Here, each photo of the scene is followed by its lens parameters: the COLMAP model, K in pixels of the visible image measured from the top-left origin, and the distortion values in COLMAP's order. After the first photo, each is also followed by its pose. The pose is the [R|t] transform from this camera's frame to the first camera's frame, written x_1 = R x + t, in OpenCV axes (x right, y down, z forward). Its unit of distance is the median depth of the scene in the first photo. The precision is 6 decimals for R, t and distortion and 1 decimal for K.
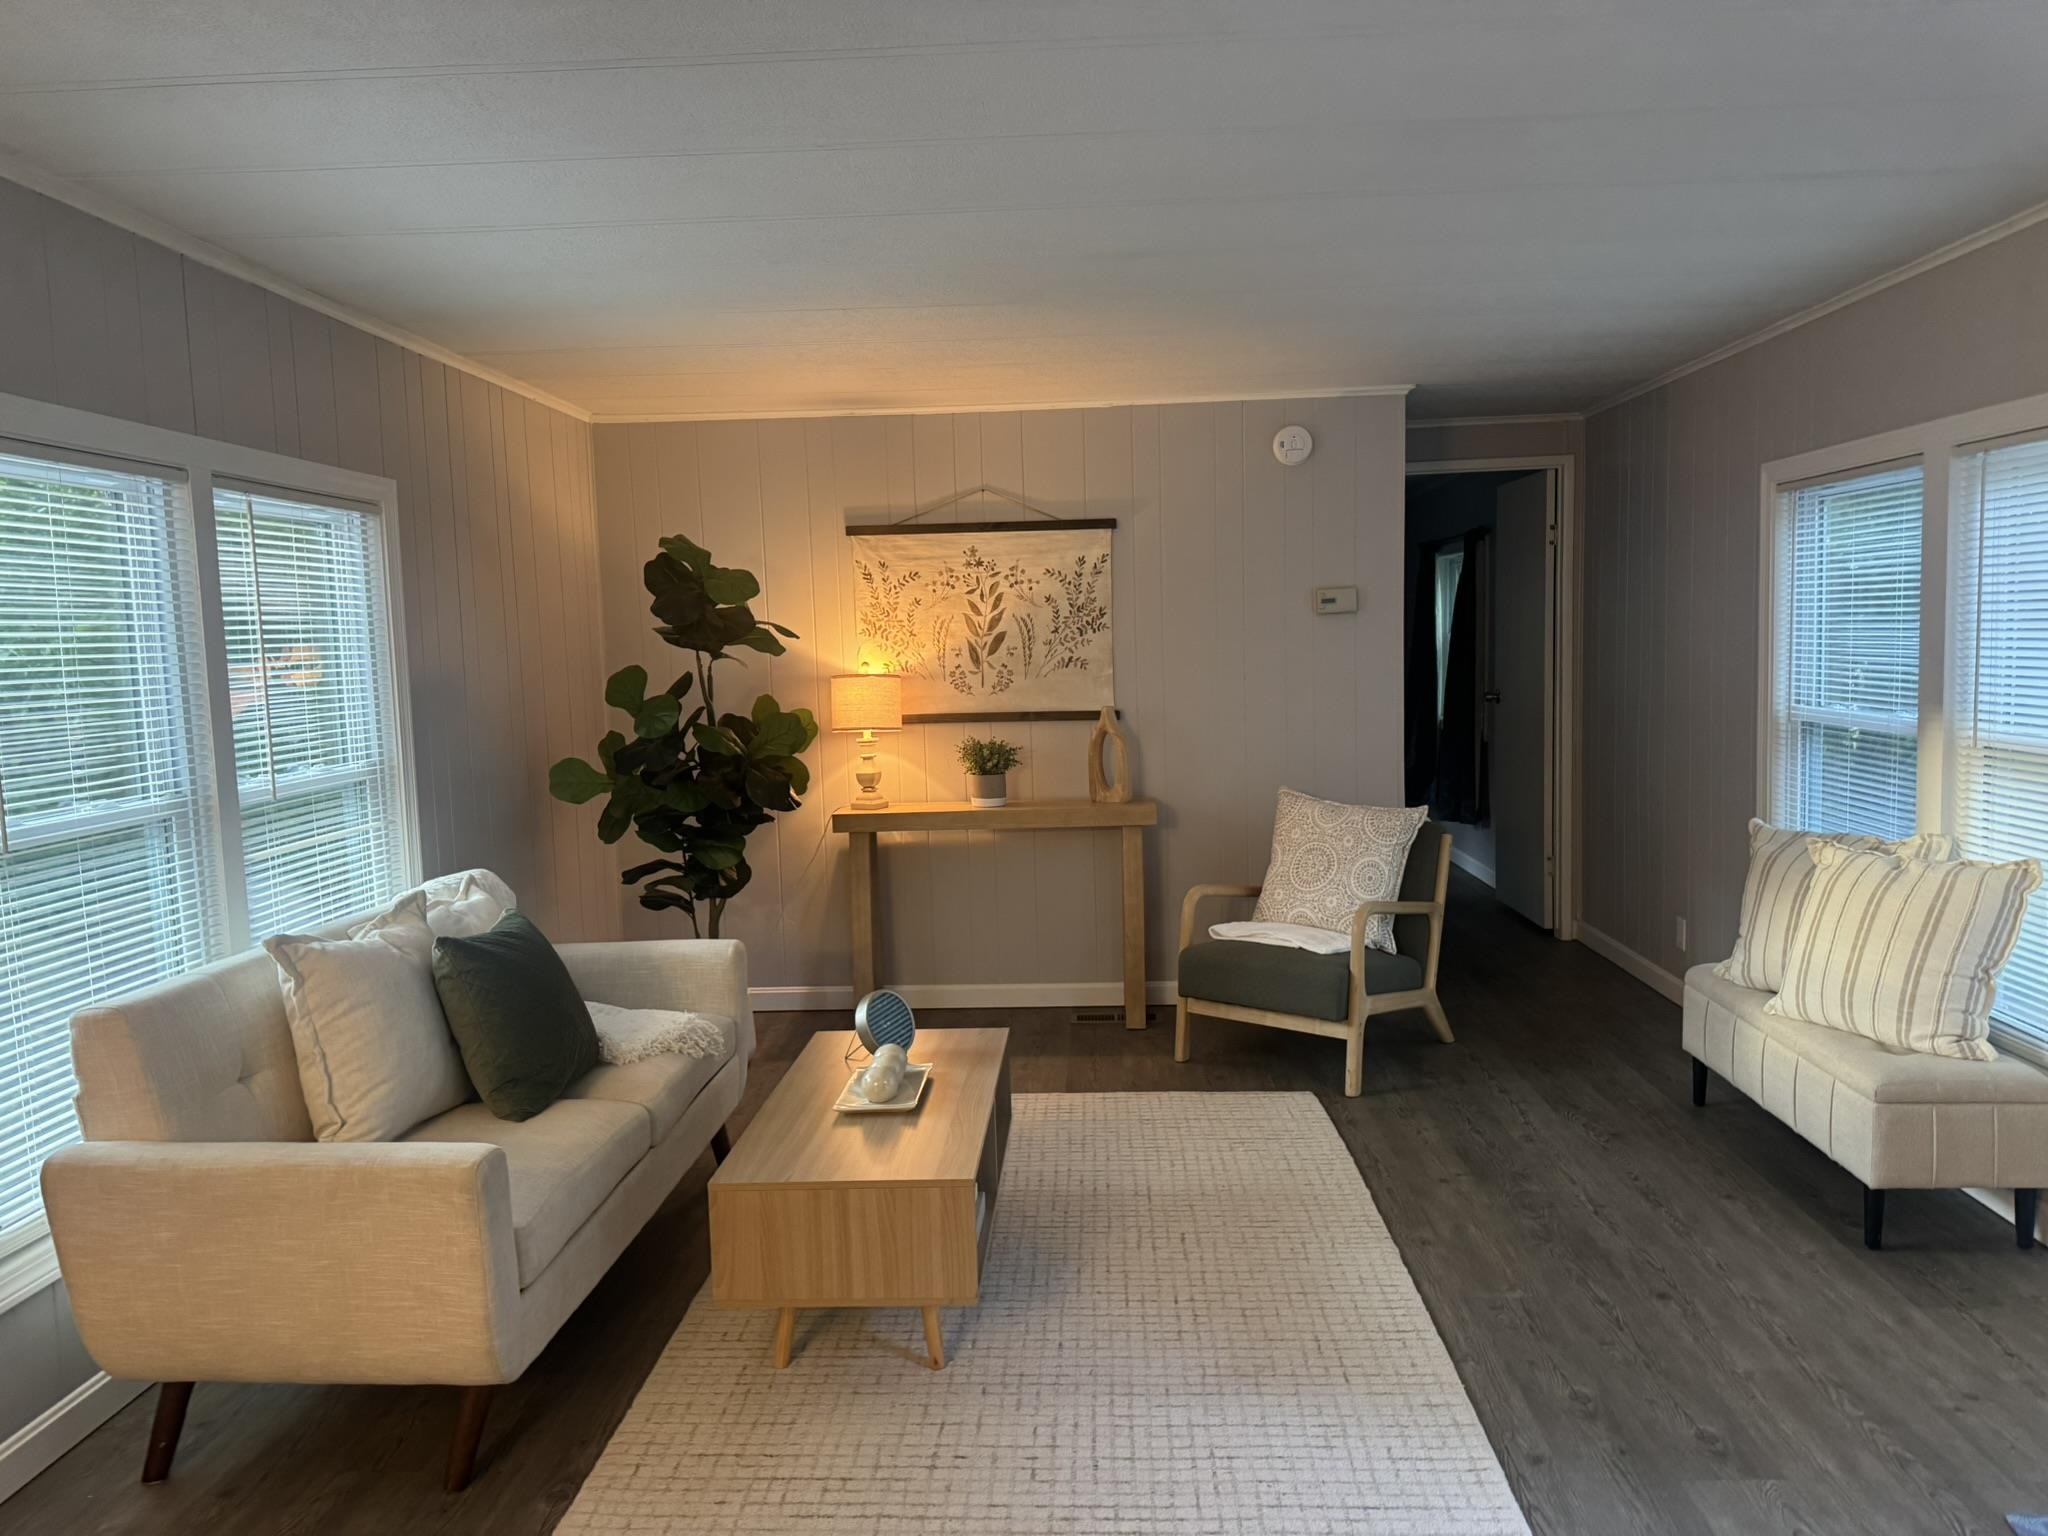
lens RADIAL K [[1440.9, 0, 1019.7], [0, 1440.9, 759.9], [0, 0, 1]] dist [0.043314, -0.043737]
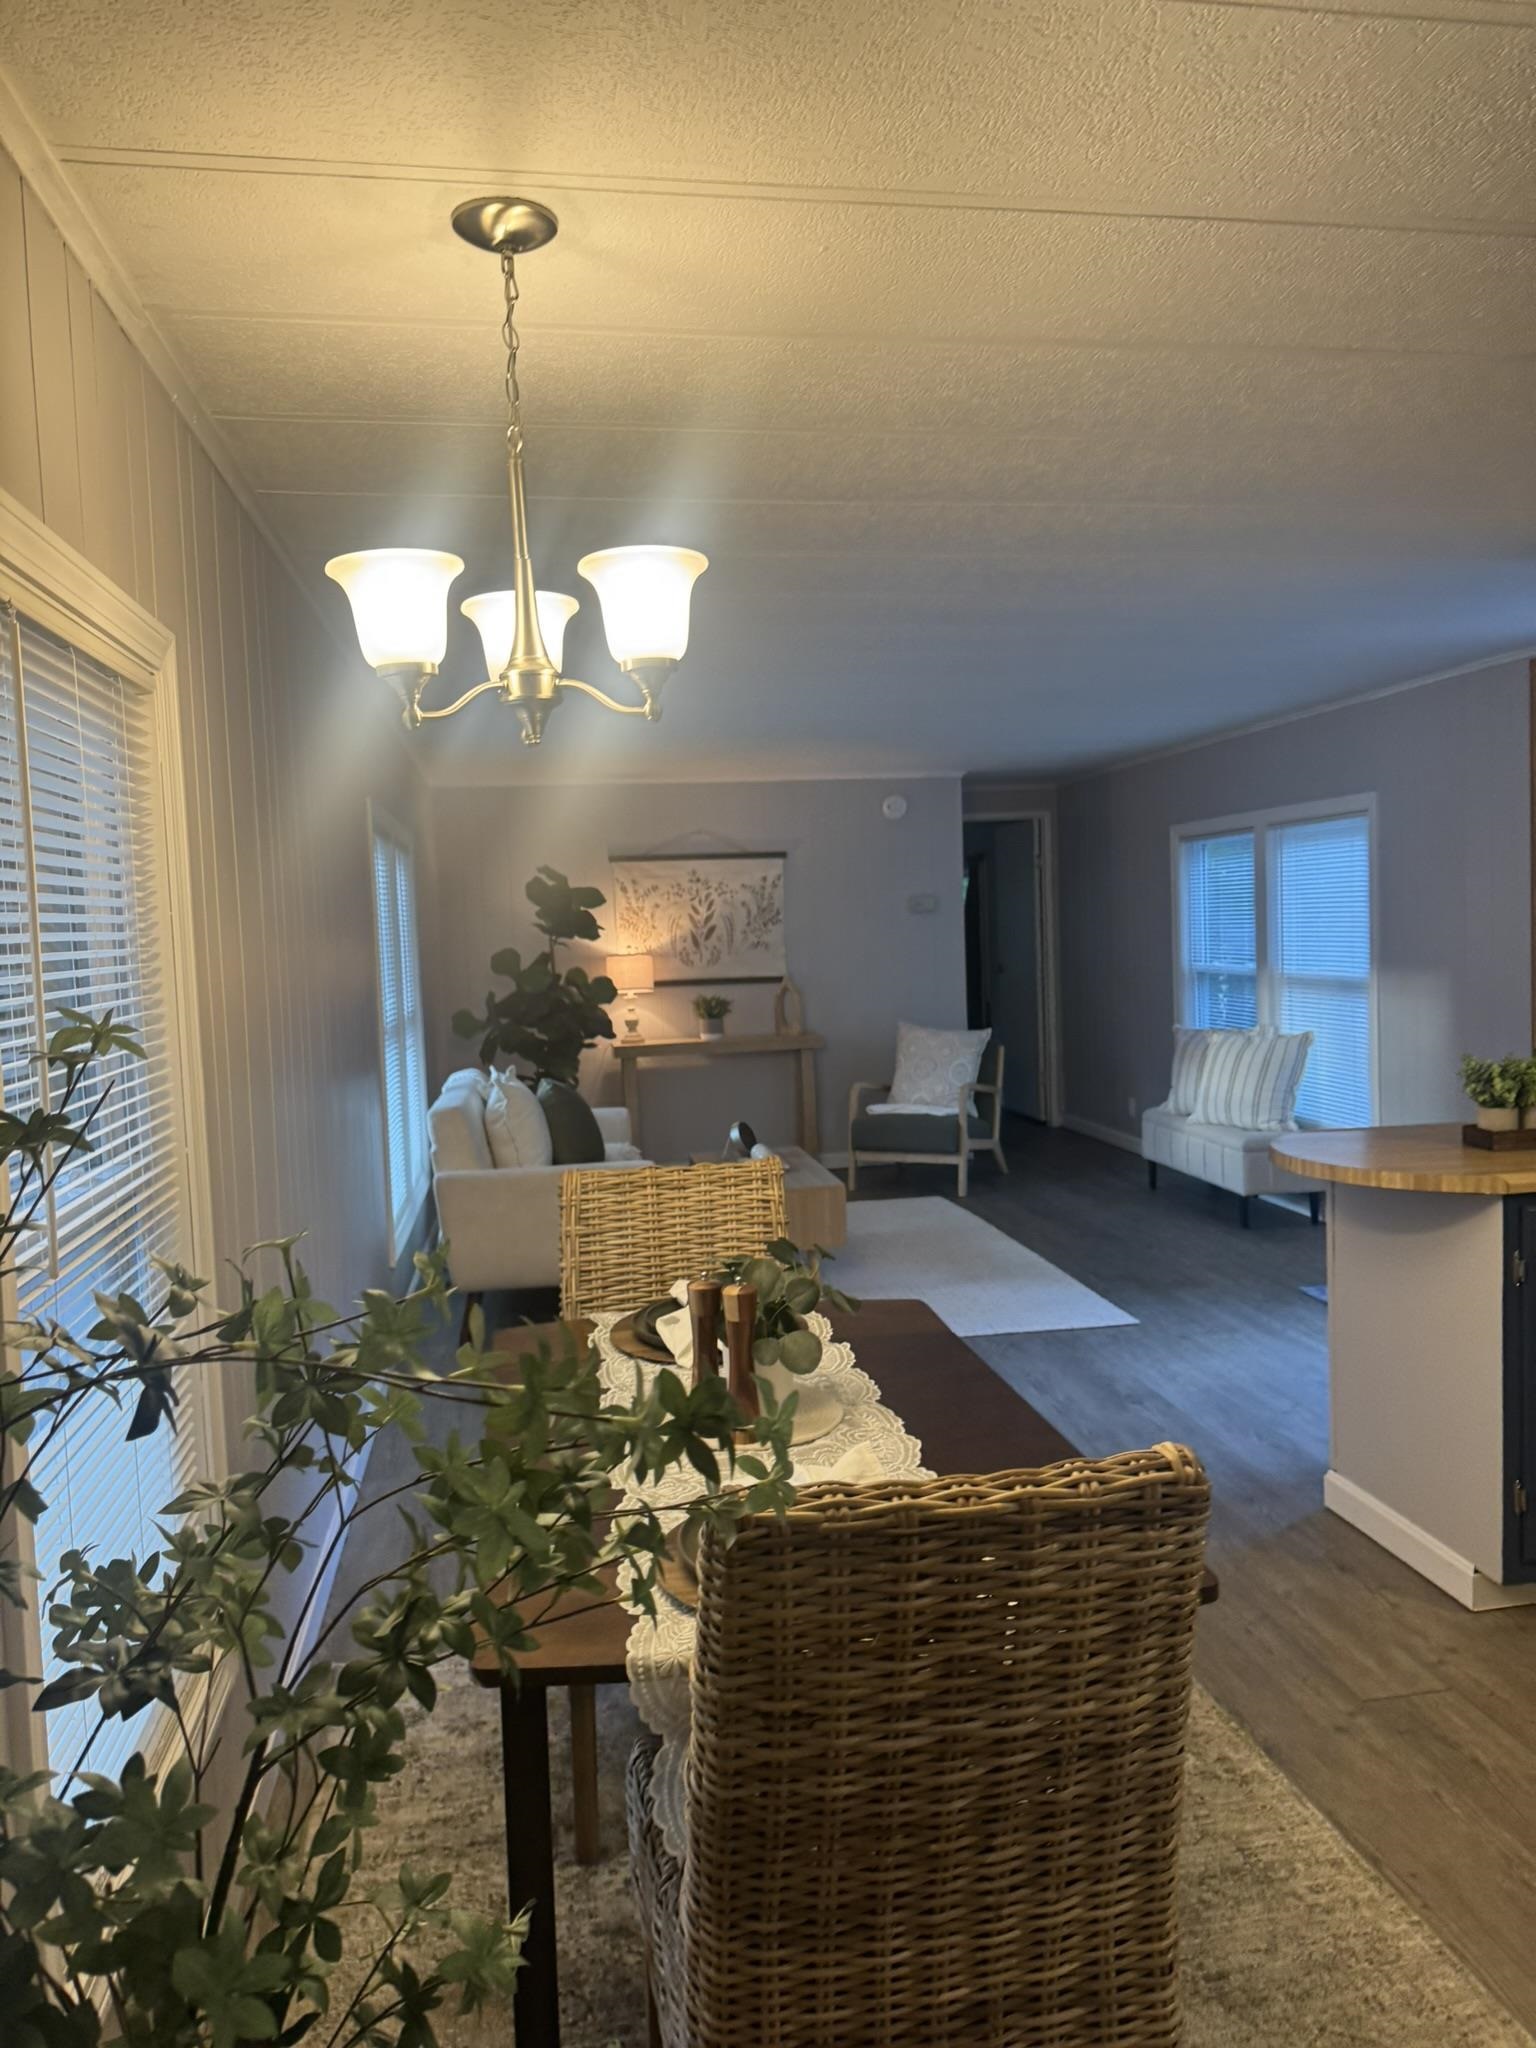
lens RADIAL K [[1440.9, 0, 759.9], [0, 1440.9, 1028.7], [0, 0, 1]] dist [0.043314, -0.043737]
pose [[0.975177, -0.021513, 0.220379, -0.335108], [0.027604, 0.999316, -0.024597, 0.065011], [-0.219699, 0.030070, 0.975104, -0.540776]]
